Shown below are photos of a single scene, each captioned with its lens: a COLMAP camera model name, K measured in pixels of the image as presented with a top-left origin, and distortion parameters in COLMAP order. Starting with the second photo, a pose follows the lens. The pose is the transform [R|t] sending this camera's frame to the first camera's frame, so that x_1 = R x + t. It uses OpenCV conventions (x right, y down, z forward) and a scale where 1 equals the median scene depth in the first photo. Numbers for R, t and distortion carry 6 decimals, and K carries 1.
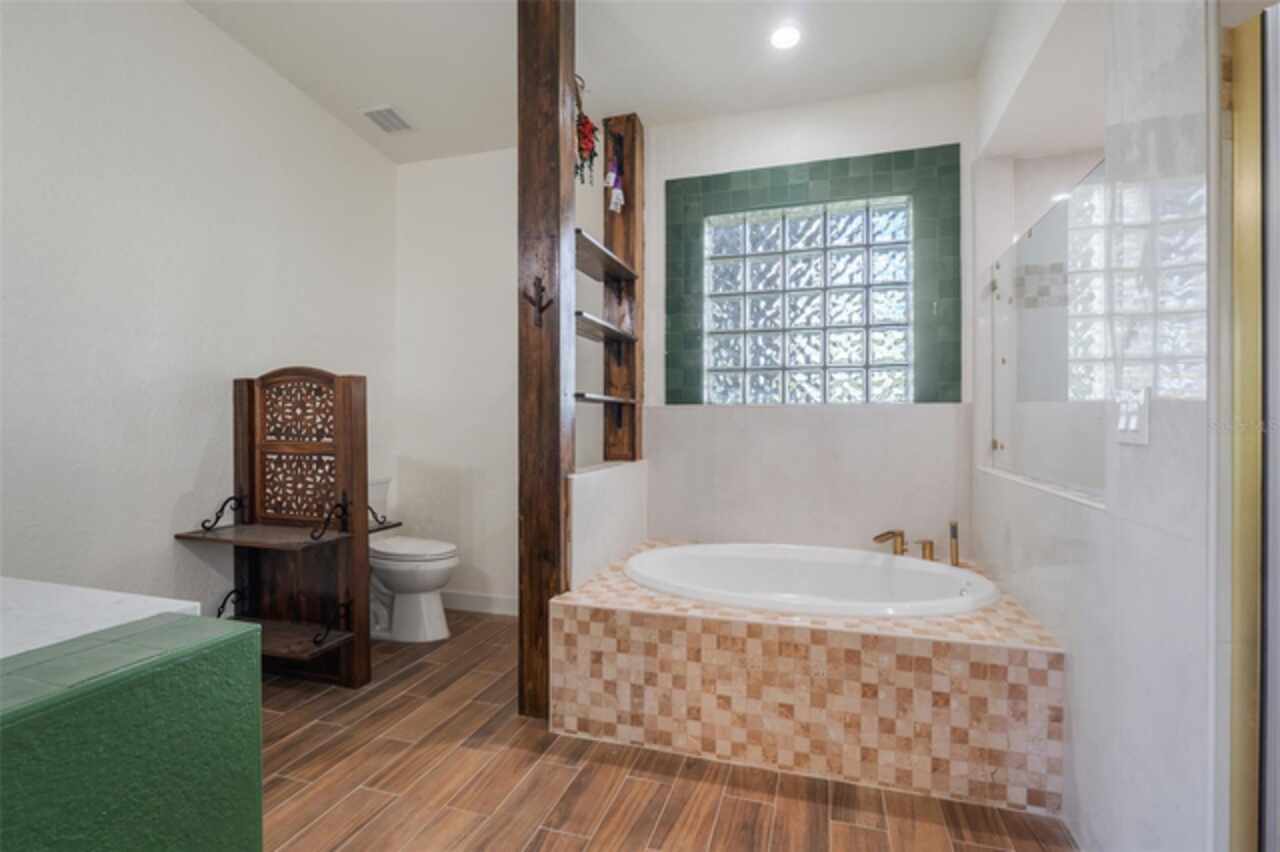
lens RADIAL K [[597.8, 0, 638.2], [0, 597.8, 426.0], [0, 0, 1]] dist [-0.005375, -0.000295]
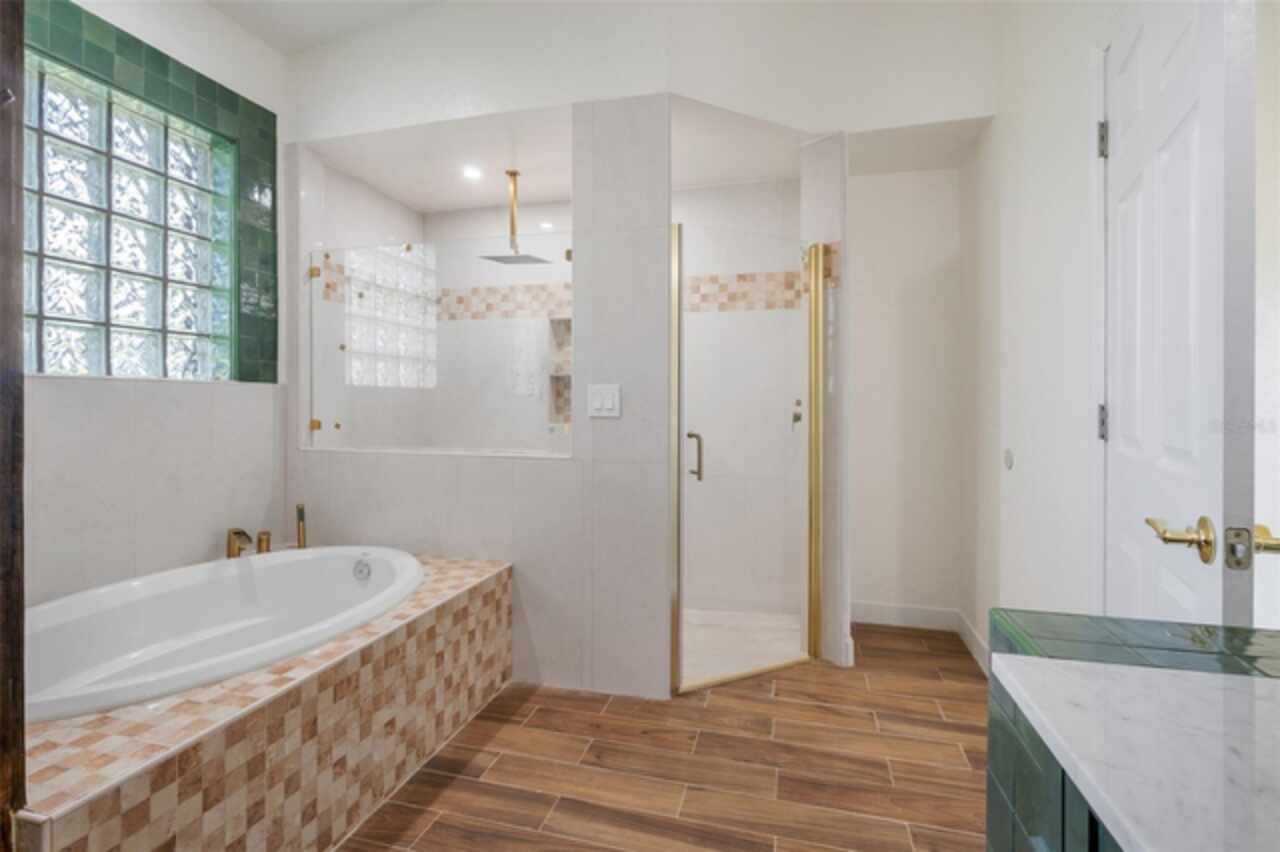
lens RADIAL K [[597.8, 0, 637.0], [0, 597.8, 402.7], [0, 0, 1]] dist [-0.005375, -0.000295]
pose [[-0.025498, -0.000404, 0.999675, -0.623068], [-0.000571, 1.000000, 0.000390, -0.010468], [-0.999675, -0.000561, -0.025498, 0.619598]]
